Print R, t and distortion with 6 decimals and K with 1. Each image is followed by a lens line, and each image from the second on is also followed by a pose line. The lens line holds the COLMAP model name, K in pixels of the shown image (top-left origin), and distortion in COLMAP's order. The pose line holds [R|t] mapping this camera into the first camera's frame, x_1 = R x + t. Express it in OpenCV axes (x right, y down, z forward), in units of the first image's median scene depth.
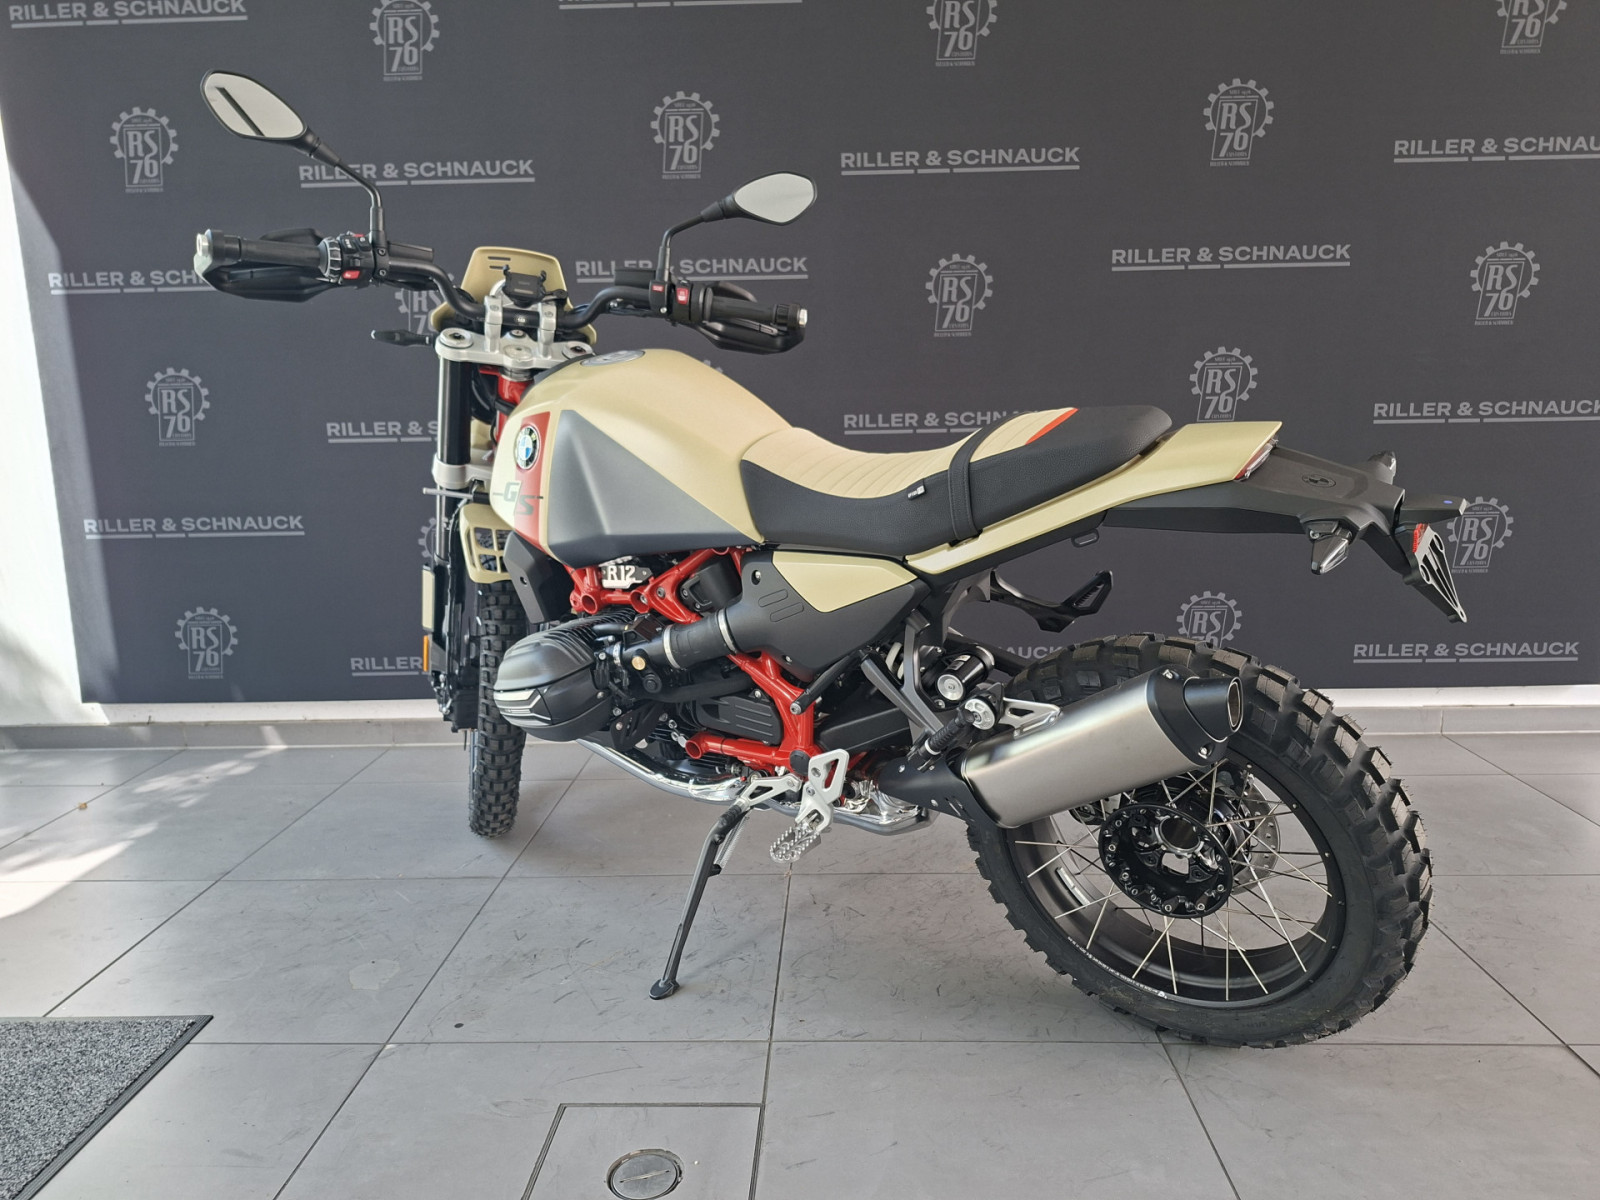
lens RADIAL K [[1128.4, 0, 798.7], [0, 1128.4, 587.1], [0, 0, 1]] dist [0.059732, -0.068284]
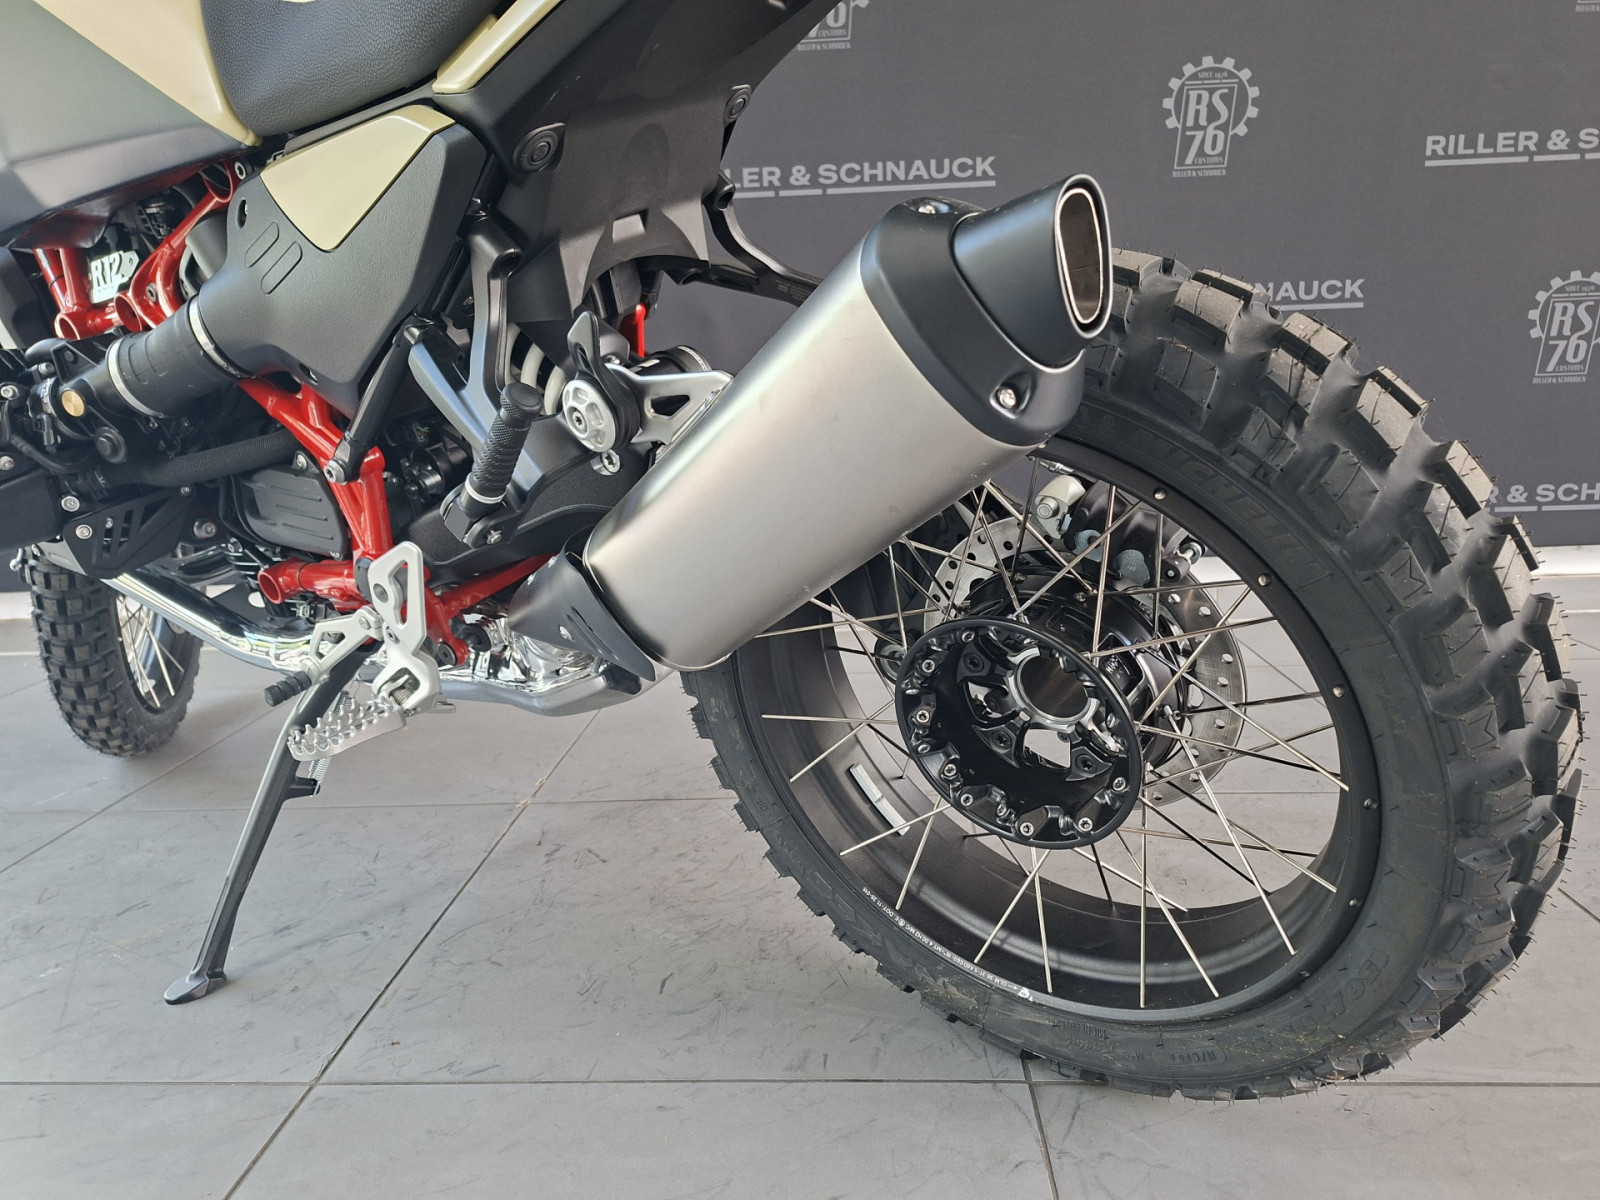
lens RADIAL K [[1128.4, 0, 798.1], [0, 1128.4, 606.5], [0, 0, 1]] dist [0.059732, -0.068284]
pose [[0.999539, -0.015604, -0.026030, 0.229027], [0.016862, 0.998663, 0.048868, 0.150334], [0.025233, -0.049284, 0.998466, 0.478609]]
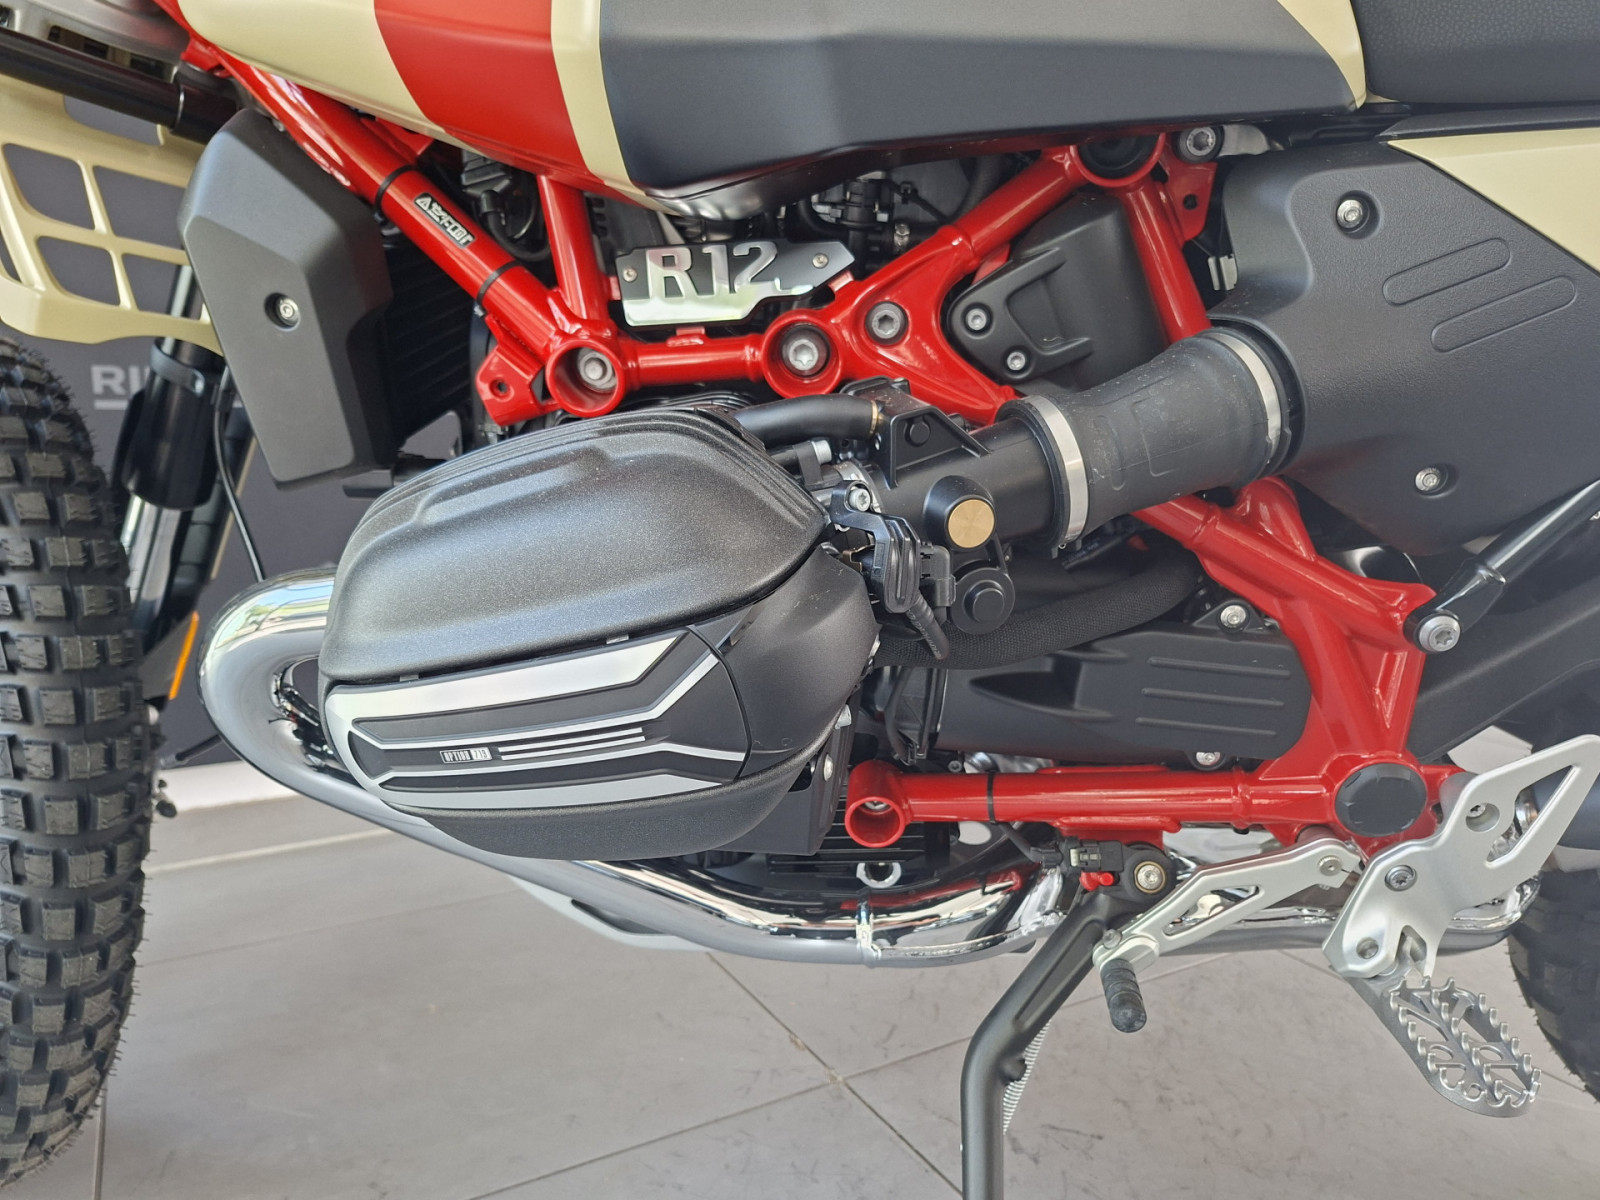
lens RADIAL K [[1128.4, 0, 805.0], [0, 1128.4, 606.4], [0, 0, 1]] dist [0.059732, -0.068284]
pose [[0.847328, -0.052046, 0.528513, -0.338119], [0.066539, 0.997748, -0.008424, 0.091539], [-0.526885, 0.042305, 0.848883, 0.826606]]
